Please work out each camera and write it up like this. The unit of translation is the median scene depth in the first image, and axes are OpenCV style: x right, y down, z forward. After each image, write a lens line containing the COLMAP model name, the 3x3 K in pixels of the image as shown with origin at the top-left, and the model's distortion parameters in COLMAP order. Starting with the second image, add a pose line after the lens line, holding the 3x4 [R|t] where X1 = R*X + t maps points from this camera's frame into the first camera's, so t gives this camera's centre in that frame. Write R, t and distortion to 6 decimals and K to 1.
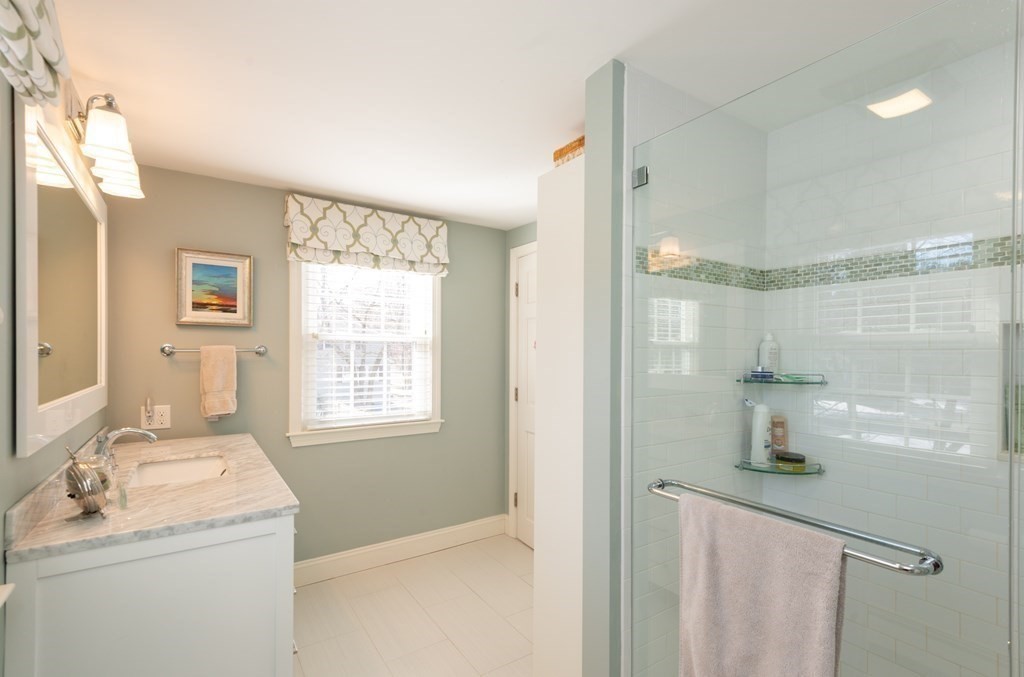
lens RADIAL K [[451.9, 0, 509.3], [0, 451.9, 358.9], [0, 0, 1]] dist [0.000417, -0.012768]
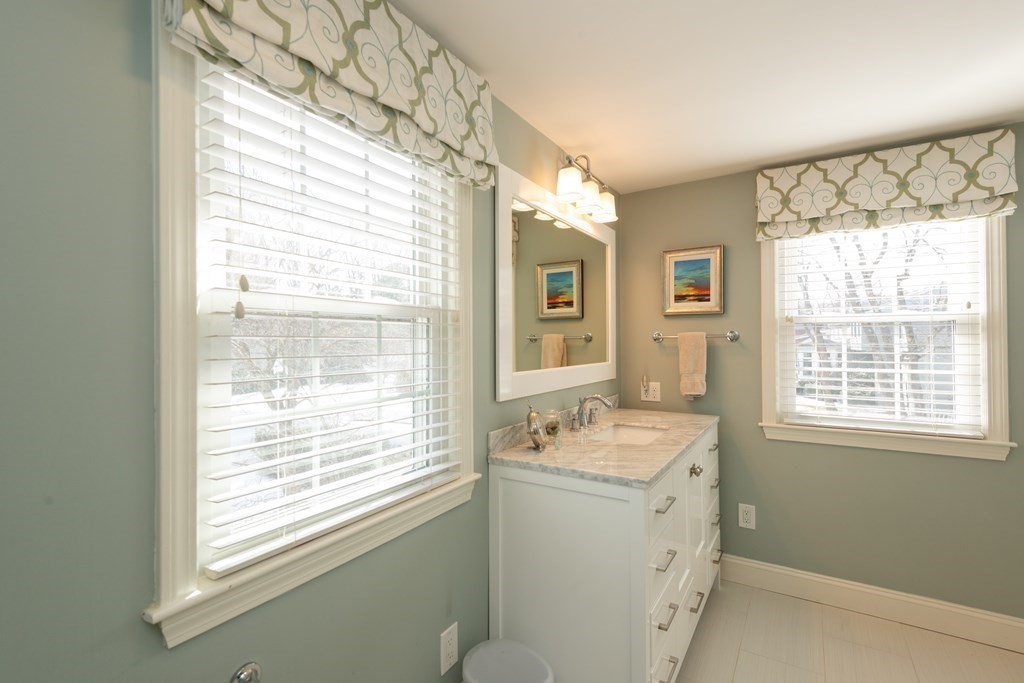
lens RADIAL K [[457.0, 0, 512.0], [0, 457.0, 341.5], [0, 0, 1]] dist [0.001235, -0.009012]
pose [[0.390629, -0.003255, -0.920543, 0.202881], [-0.004632, 0.999974, -0.005502, 0.001168], [0.920537, 0.006413, 0.390604, 0.148831]]
